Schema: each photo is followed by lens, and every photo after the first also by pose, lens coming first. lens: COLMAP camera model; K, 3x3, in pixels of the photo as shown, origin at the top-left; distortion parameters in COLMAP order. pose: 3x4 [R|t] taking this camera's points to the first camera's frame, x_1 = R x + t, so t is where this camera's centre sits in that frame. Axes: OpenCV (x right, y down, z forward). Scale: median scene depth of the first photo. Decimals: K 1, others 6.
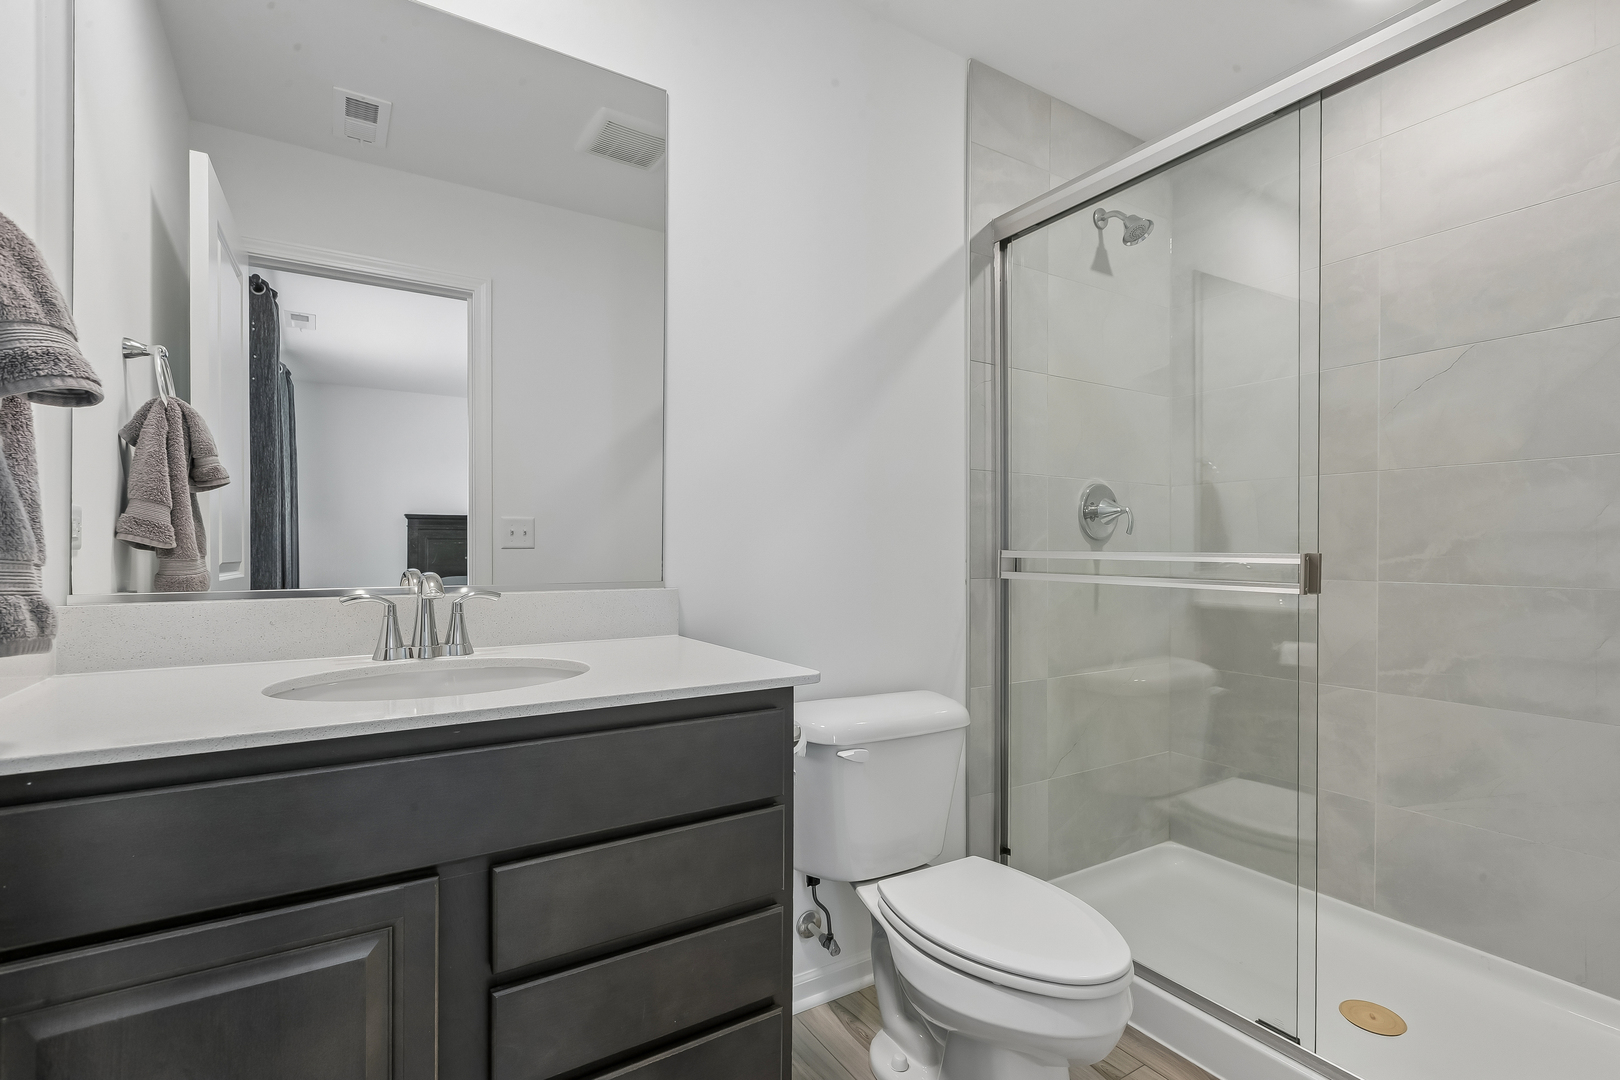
lens RADIAL K [[733.4, 0, 807.6], [0, 733.4, 548.5], [0, 0, 1]] dist [0.001076, -0.000063]
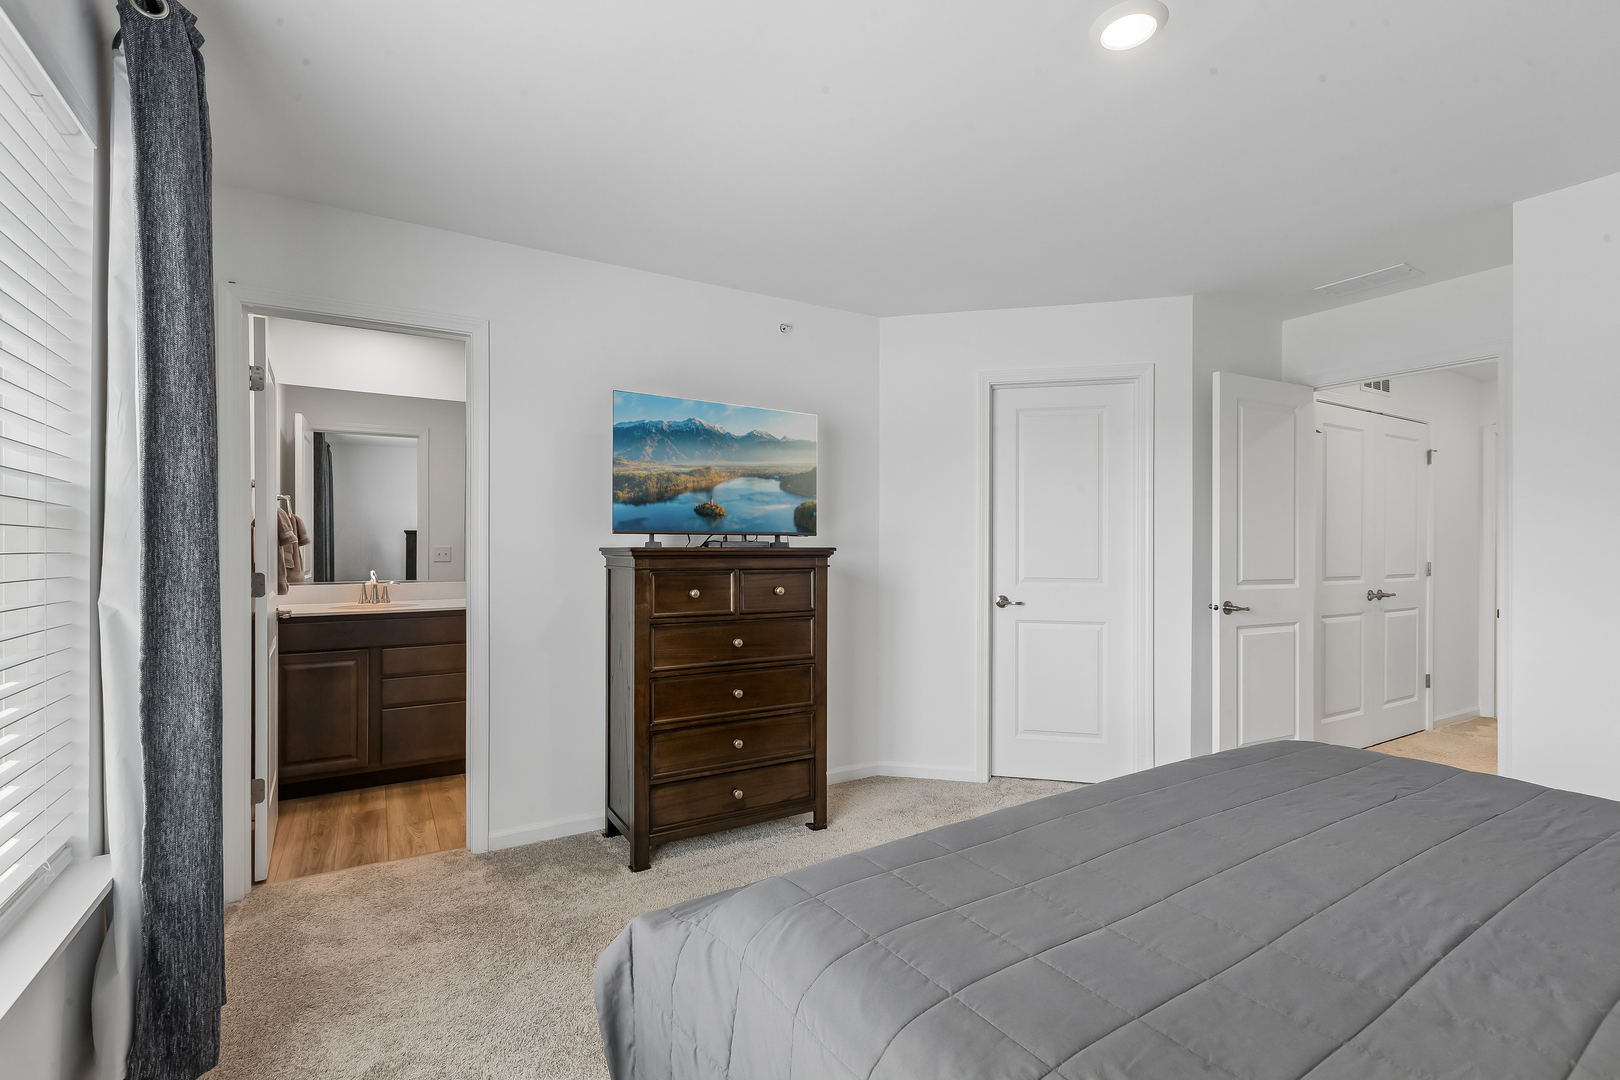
lens RADIAL K [[733.4, 0, 813.8], [0, 733.4, 522.5], [0, 0, 1]] dist [0.001076, -0.000063]
pose [[0.999682, -0.007396, -0.024123, 1.174387], [0.007172, 0.999930, -0.009370, -0.129429], [0.024190, 0.009194, 0.999665, -1.725963]]
